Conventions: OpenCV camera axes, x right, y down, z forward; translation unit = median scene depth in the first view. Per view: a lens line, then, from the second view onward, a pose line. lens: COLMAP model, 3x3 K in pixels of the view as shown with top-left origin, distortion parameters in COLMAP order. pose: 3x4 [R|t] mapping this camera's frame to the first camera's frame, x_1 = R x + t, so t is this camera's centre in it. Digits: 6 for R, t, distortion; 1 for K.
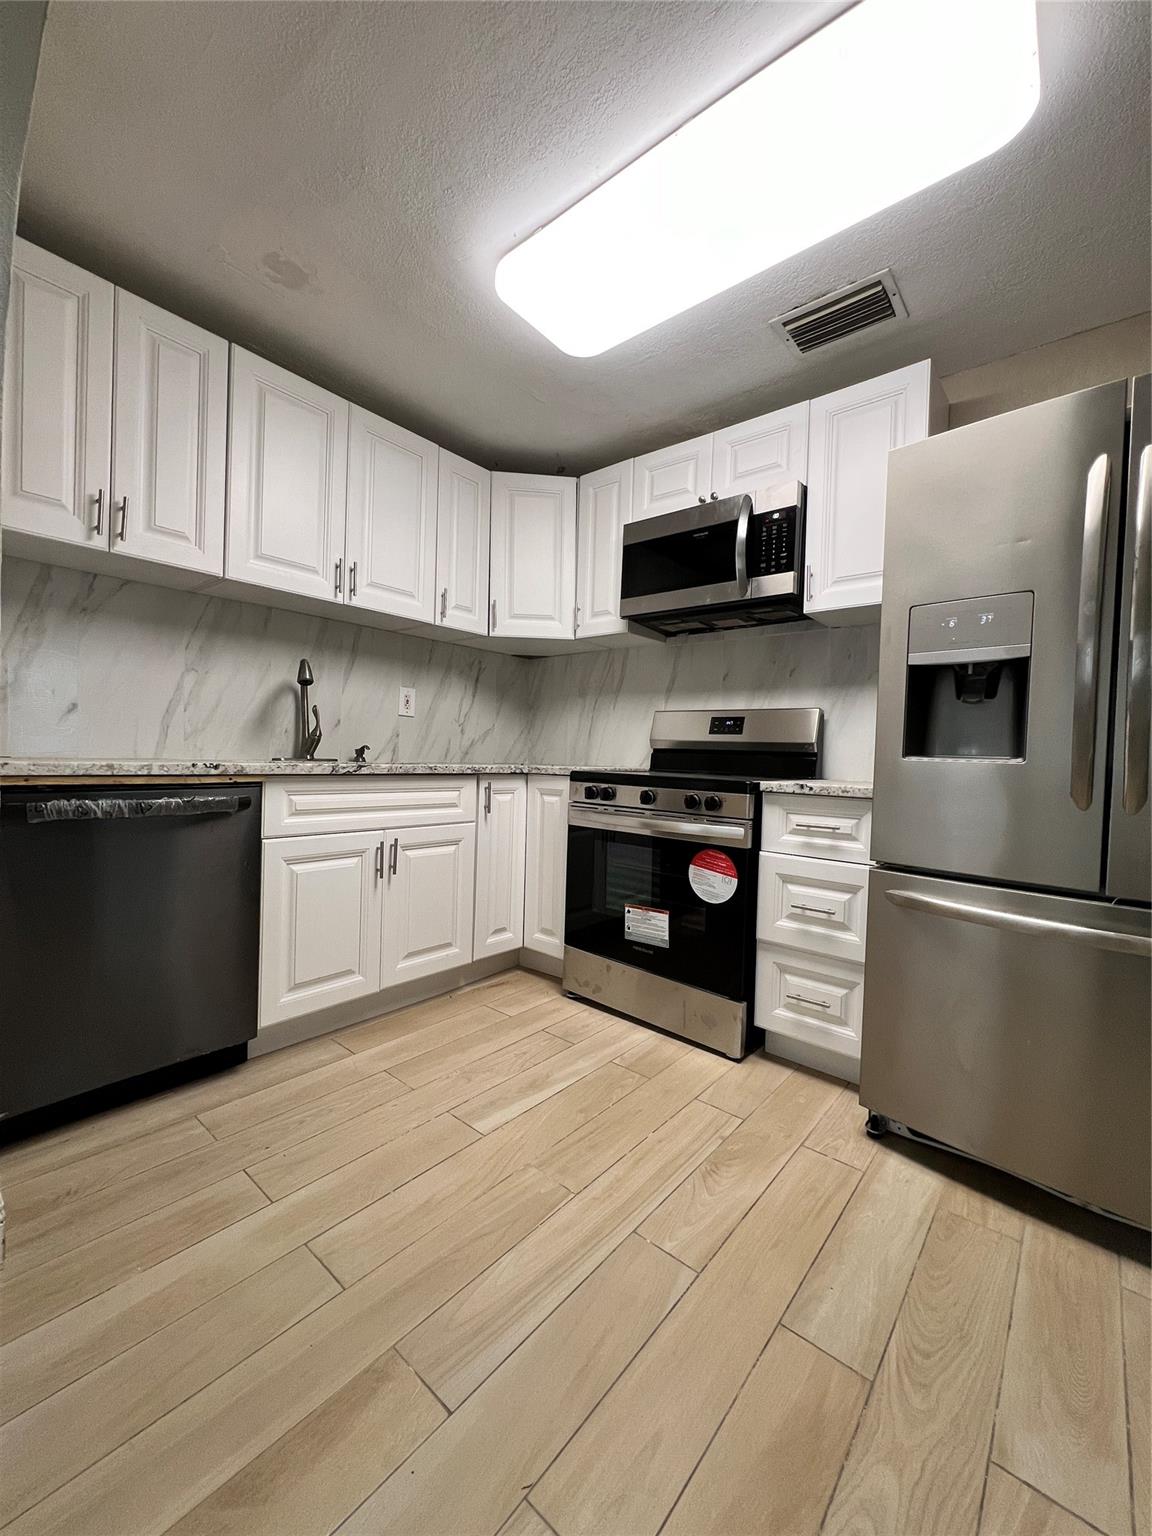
lens RADIAL K [[615.3, 0, 569.3], [0, 615.3, 766.6], [0, 0, 1]] dist [-0.002735, 0.000339]
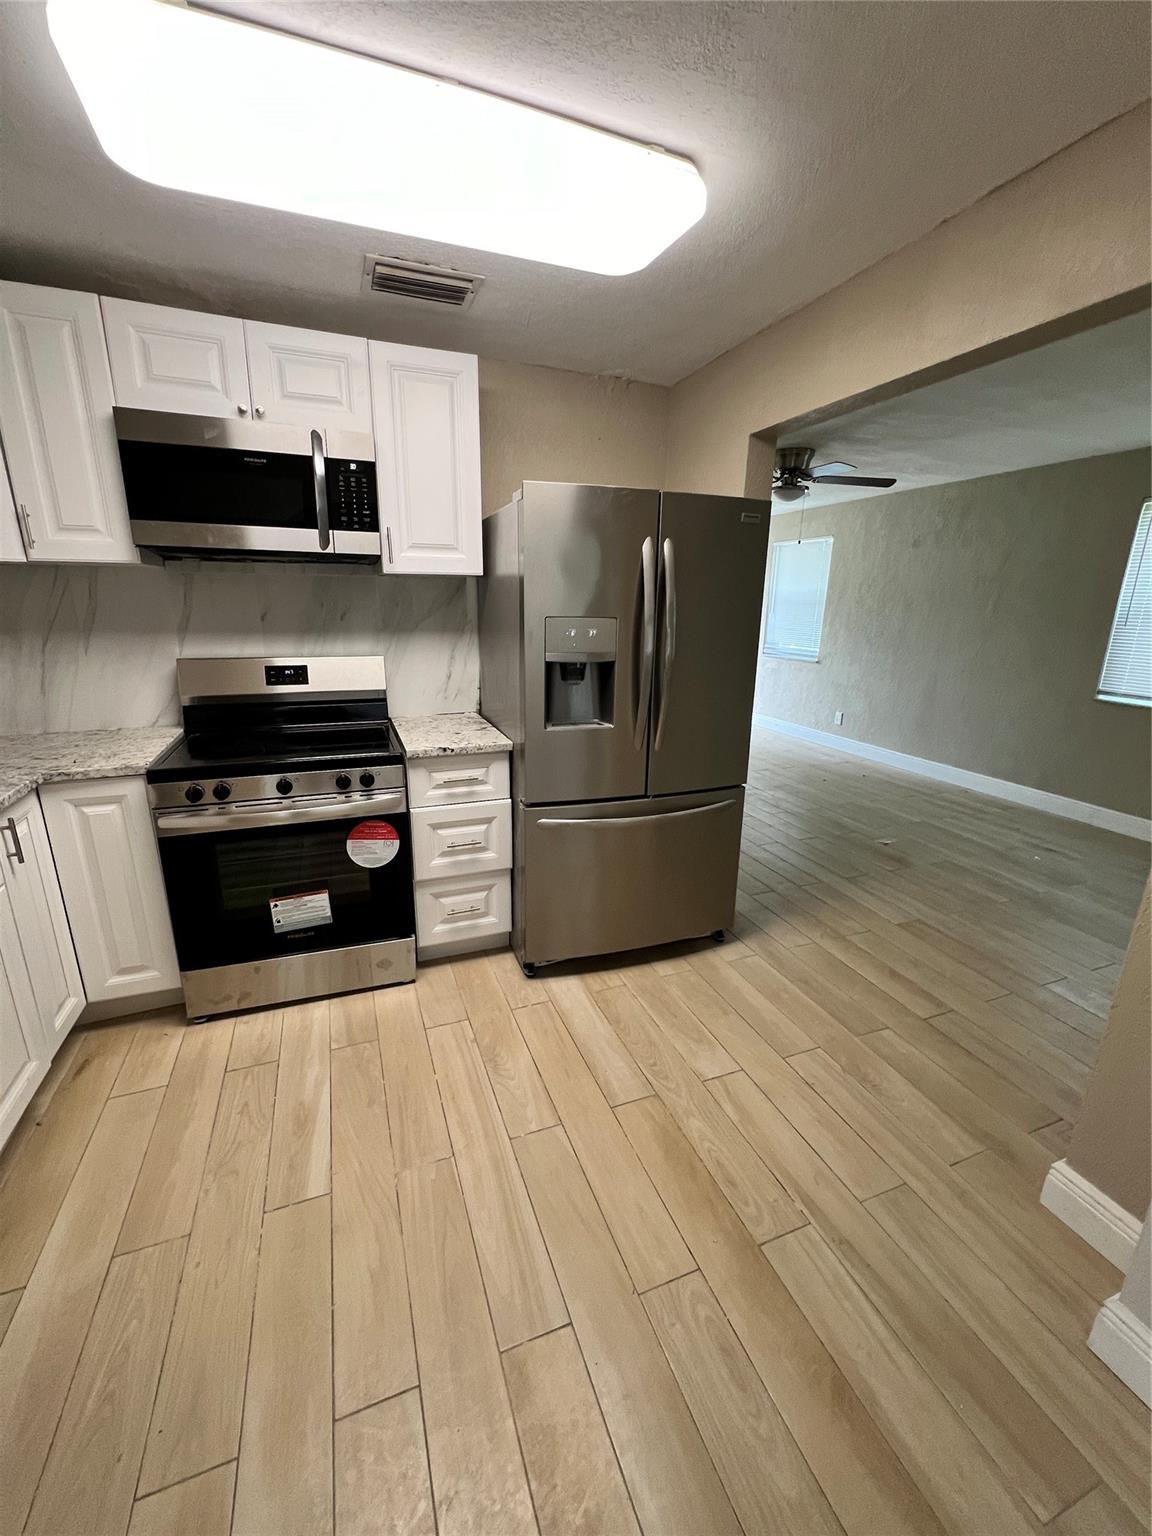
lens RADIAL K [[615.3, 0, 569.3], [0, 615.3, 766.6], [0, 0, 1]] dist [-0.002735, 0.000339]
pose [[0.479433, -0.257163, 0.839054, -0.458161], [0.023115, 0.959470, 0.280862, -0.238886], [-0.877274, -0.115260, 0.465946, 0.223030]]
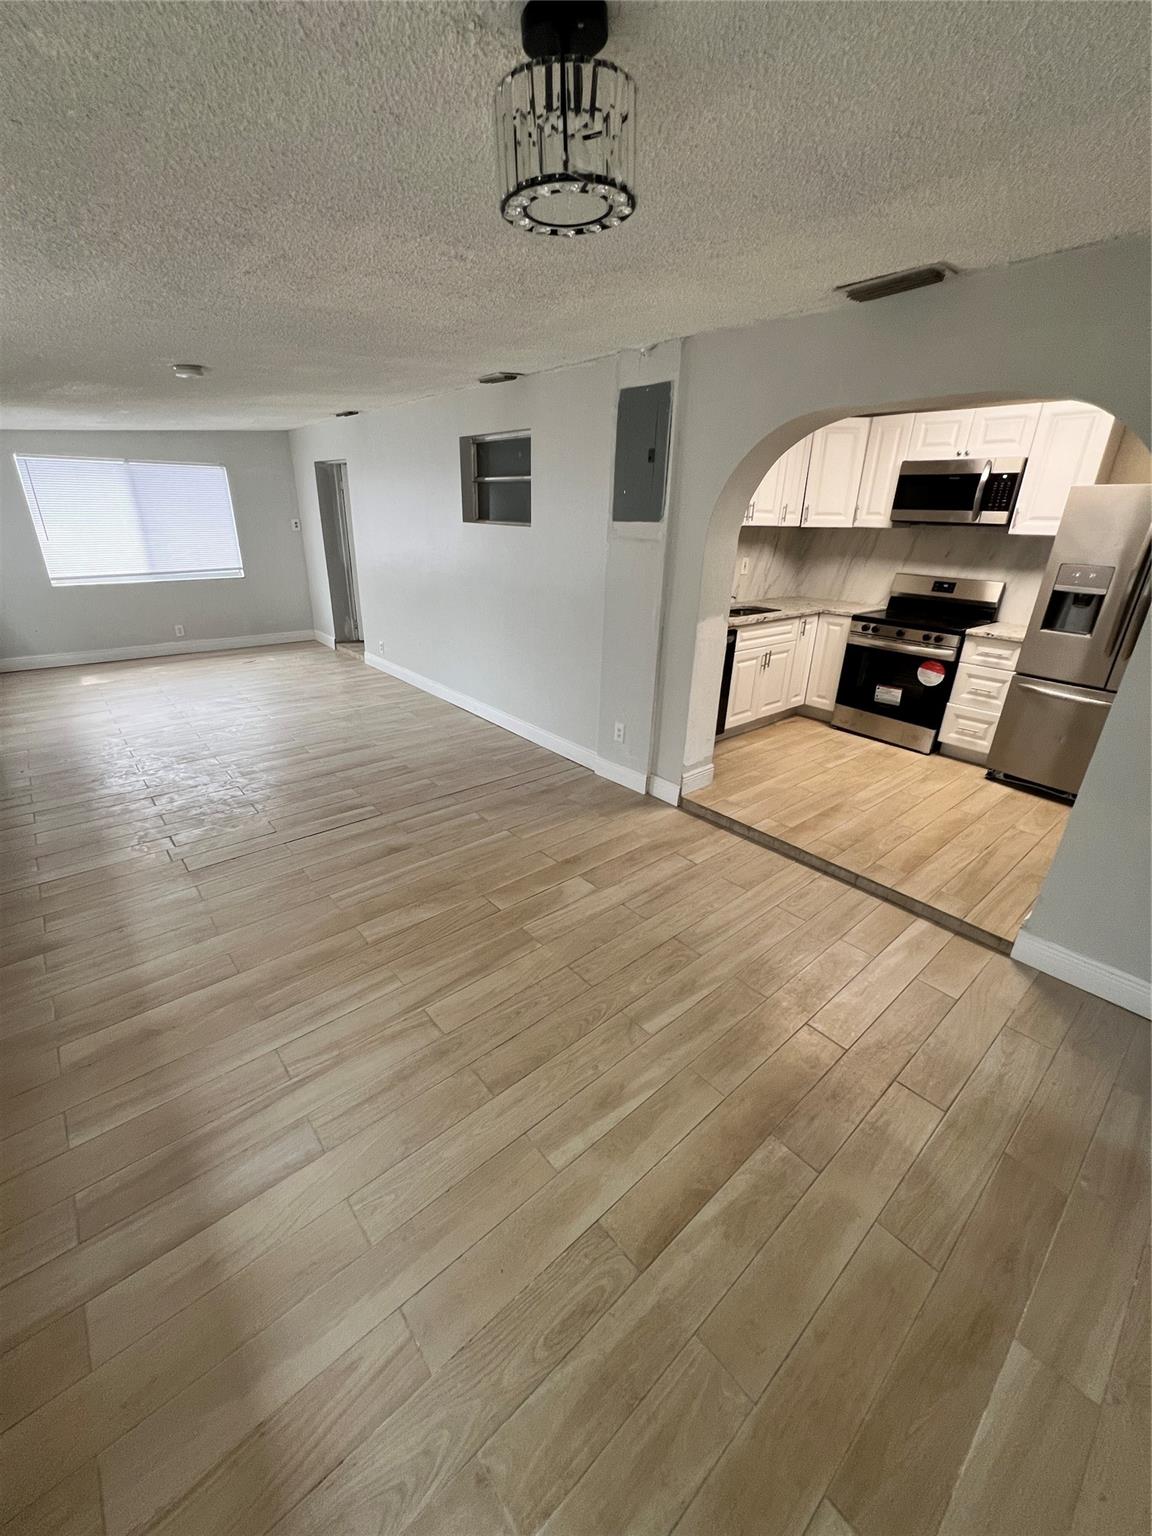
lens RADIAL K [[611.5, 0, 569.9], [0, 611.5, 766.5], [0, 0, 1]] dist [-0.000595, -0.000159]
pose [[0.987129, 0.053308, -0.150782, -0.660453], [0.004144, 0.933970, 0.357327, -0.279824], [0.159874, -0.353353, 0.921728, -1.257637]]
